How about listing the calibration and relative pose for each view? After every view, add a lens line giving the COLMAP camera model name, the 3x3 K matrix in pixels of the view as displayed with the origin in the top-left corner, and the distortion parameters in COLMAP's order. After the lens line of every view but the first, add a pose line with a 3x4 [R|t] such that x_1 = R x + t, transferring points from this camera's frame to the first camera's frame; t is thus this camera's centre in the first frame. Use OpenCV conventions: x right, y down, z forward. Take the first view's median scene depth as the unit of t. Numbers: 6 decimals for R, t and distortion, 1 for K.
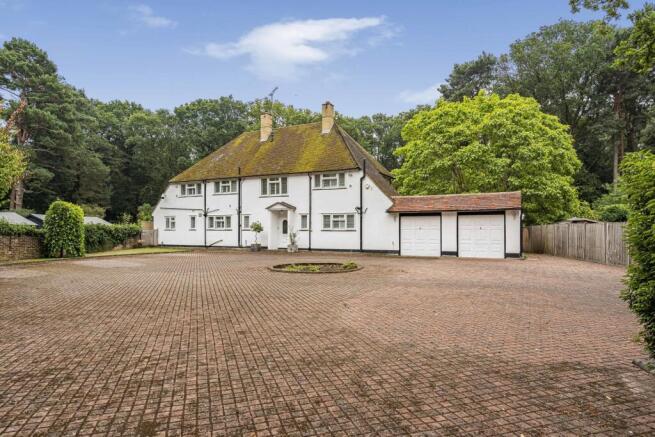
lens RADIAL K [[401.0, 0, 321.0], [0, 401.0, 211.8], [0, 0, 1]] dist [-0.003835, 0.002476]
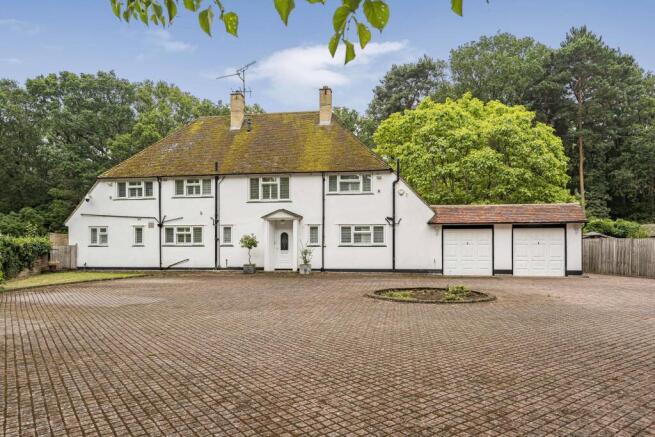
lens RADIAL K [[446.9, 0, 325.5], [0, 446.9, 229.6], [0, 0, 1]] dist [0.001120, -0.001774]
pose [[0.951471, 0.008804, 0.307614, -0.273046], [-0.011707, 0.999903, 0.007594, 0.006910], [-0.307517, -0.010827, 0.951481, 0.151015]]
